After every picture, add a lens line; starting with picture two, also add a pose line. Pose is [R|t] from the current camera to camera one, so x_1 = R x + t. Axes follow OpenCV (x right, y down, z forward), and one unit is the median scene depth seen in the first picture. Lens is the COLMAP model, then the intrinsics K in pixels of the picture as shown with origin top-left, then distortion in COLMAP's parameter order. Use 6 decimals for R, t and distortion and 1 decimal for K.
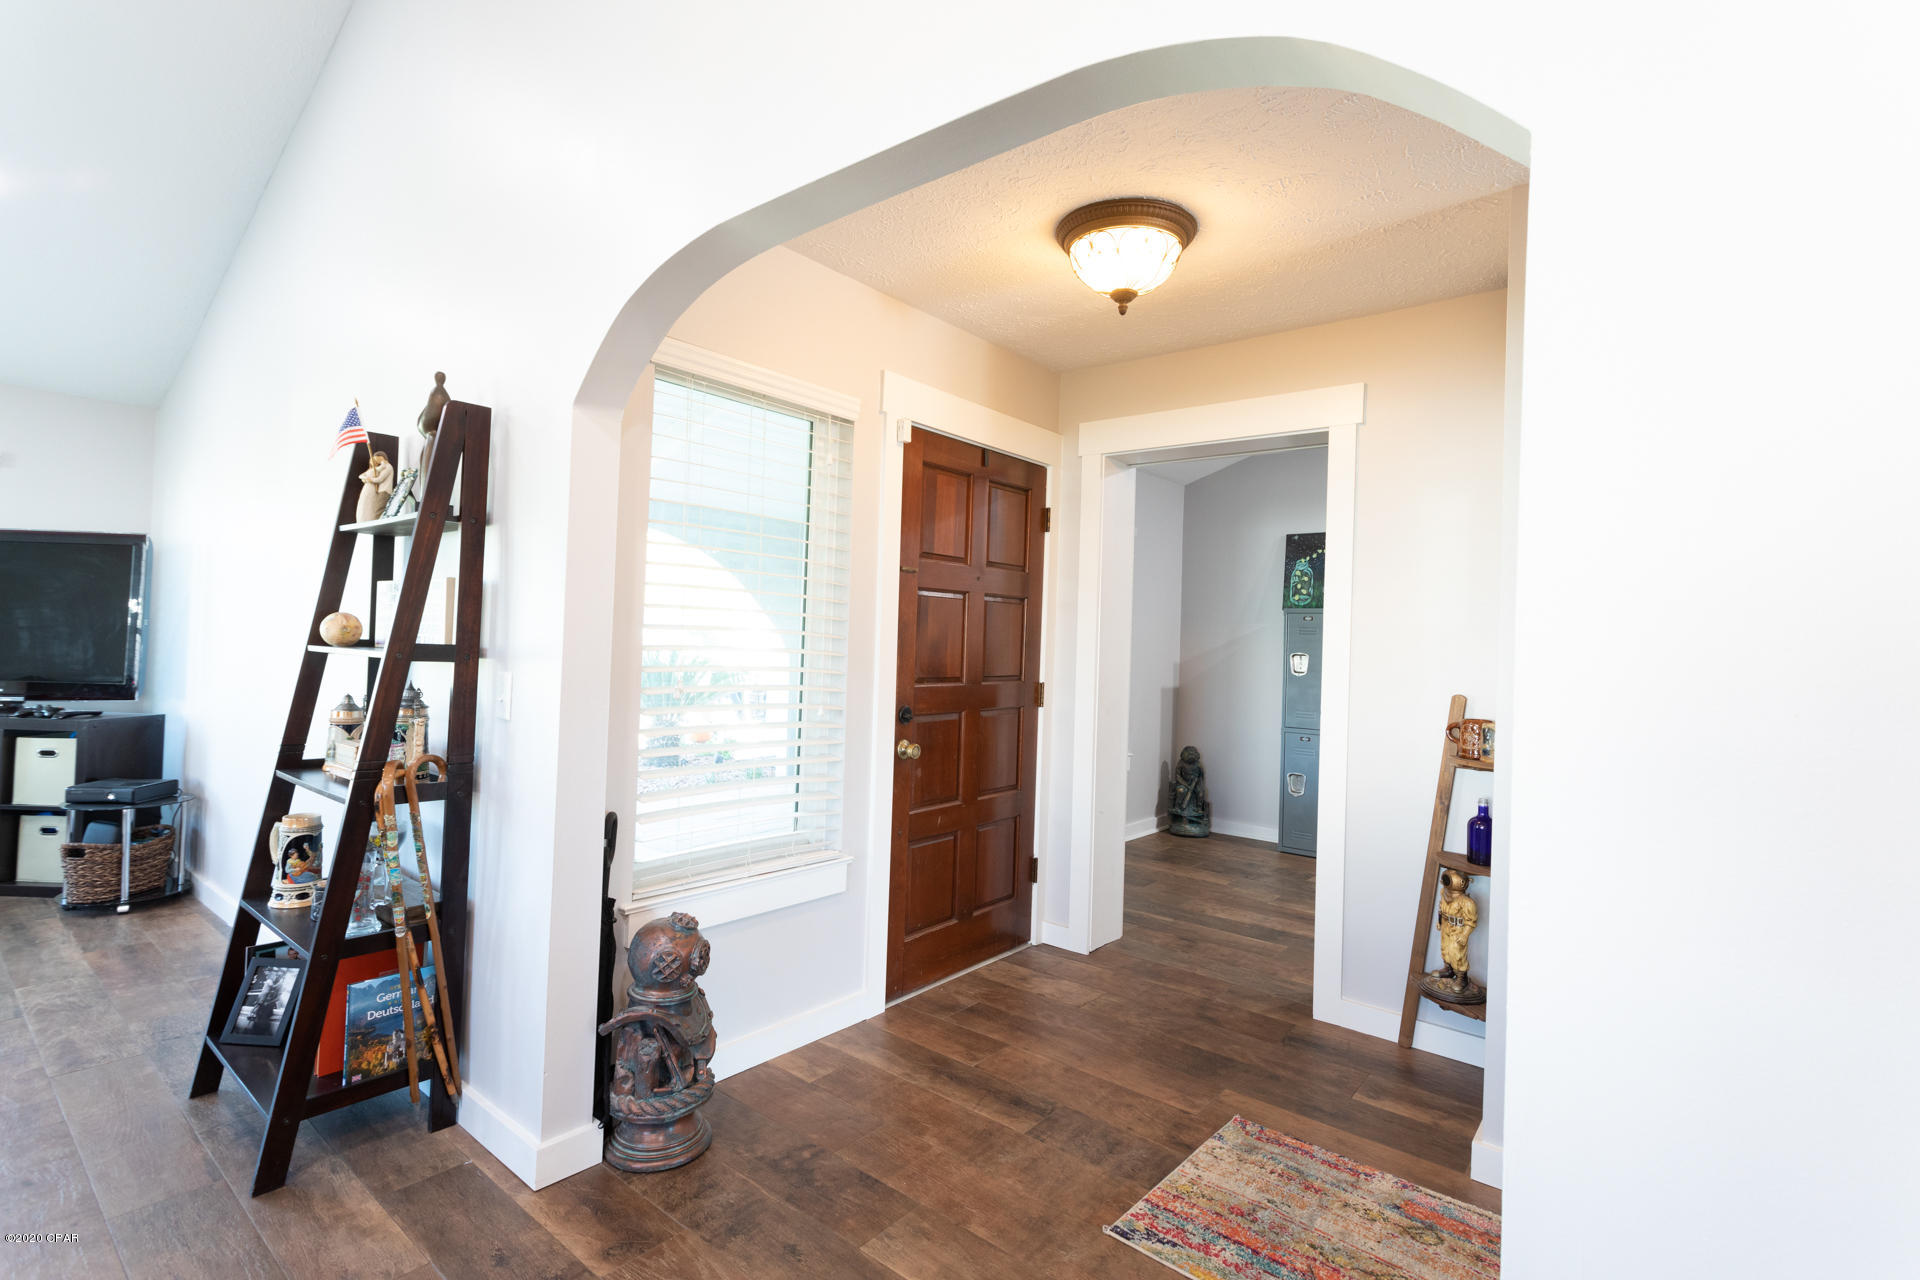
lens RADIAL K [[915.3, 0, 960.0], [0, 915.3, 640.0], [0, 0, 1]] dist [0.003830, 0.000659]
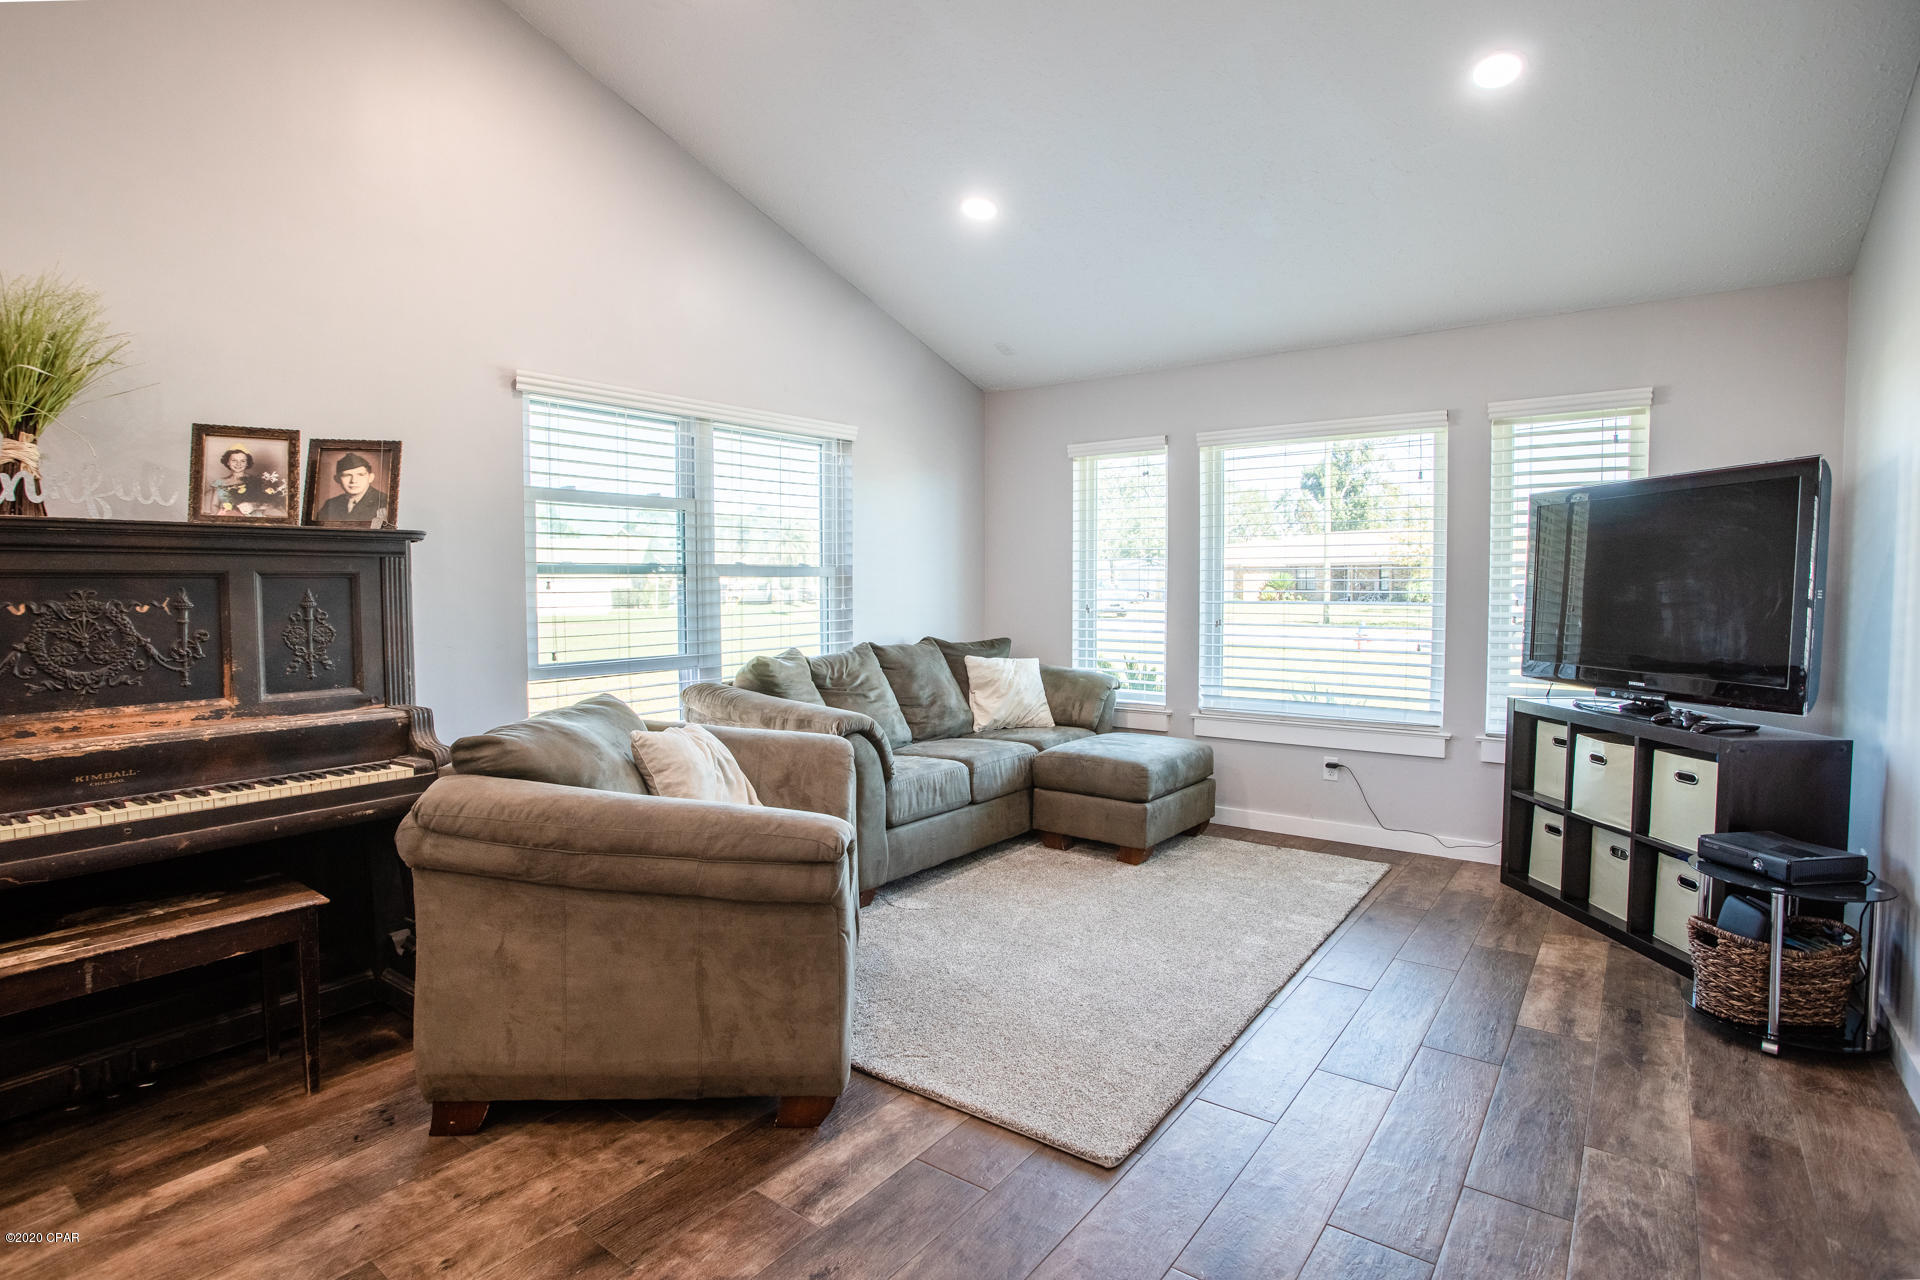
lens RADIAL K [[958.7, 0, 960.0], [0, 958.7, 640.0], [0, 0, 1]] dist [-0.000018, 0.000415]
pose [[0.067498, 0.022458, -0.997467, -0.275857], [0.006852, 0.999713, 0.022973, -0.006779], [0.997696, -0.008385, 0.067324, 0.374480]]
